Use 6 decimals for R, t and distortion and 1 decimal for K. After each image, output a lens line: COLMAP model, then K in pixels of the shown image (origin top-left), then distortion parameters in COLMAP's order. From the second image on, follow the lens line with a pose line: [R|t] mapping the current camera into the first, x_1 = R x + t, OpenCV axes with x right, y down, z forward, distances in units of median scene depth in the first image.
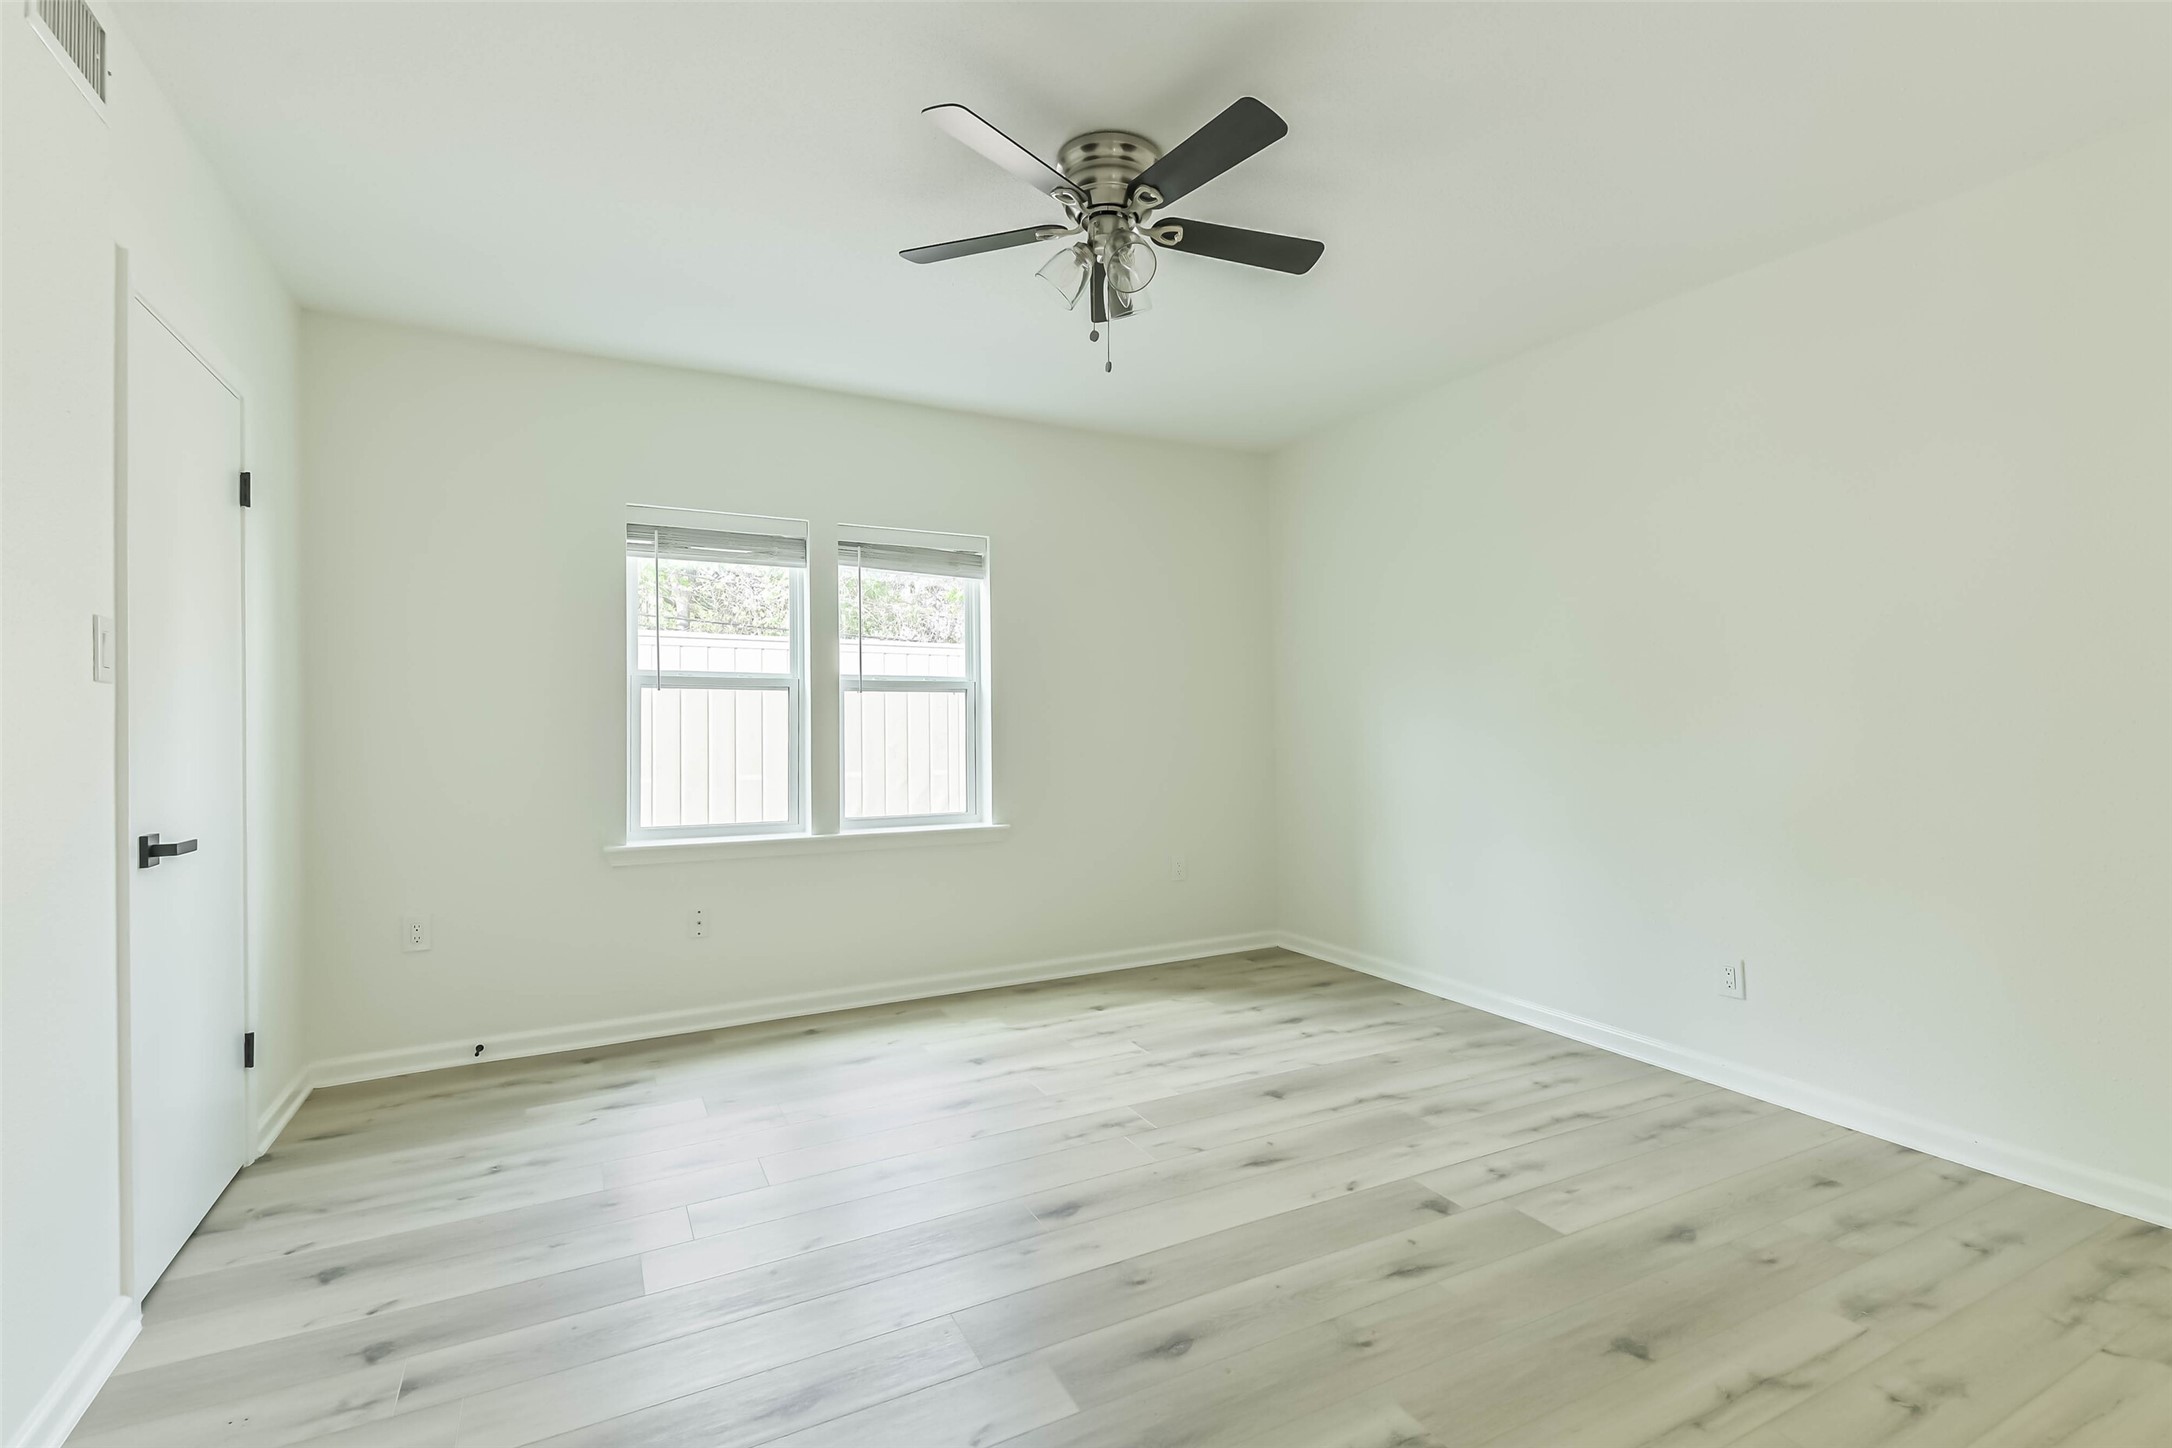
lens RADIAL K [[985.5, 0, 1101.4], [0, 985.5, 716.5], [0, 0, 1]] dist [-0.001624, -0.000586]
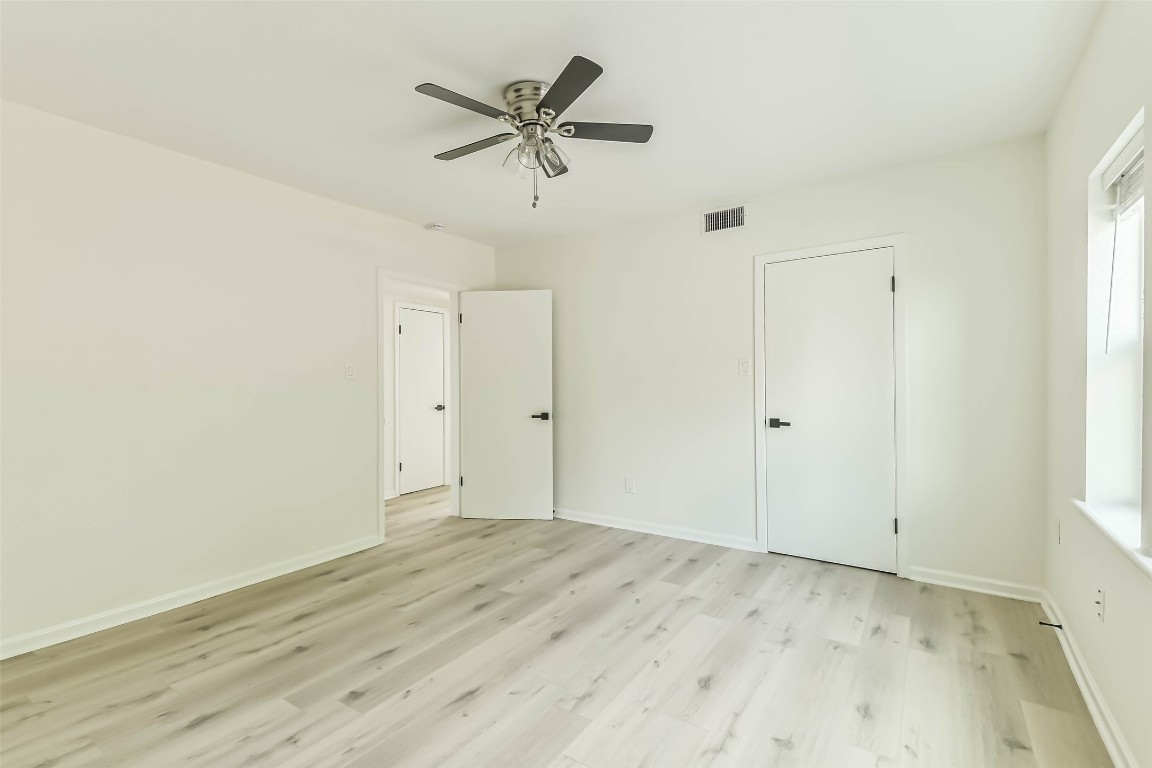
lens RADIAL K [[522.7, 0, 584.2], [0, 522.7, 380.0], [0, 0, 1]] dist [-0.001624, -0.000586]
pose [[-0.876235, 0.014783, -0.481657, 0.421605], [0.017574, 0.999845, -0.001283, -0.019707], [0.481564, -0.009589, -0.876359, 1.968971]]
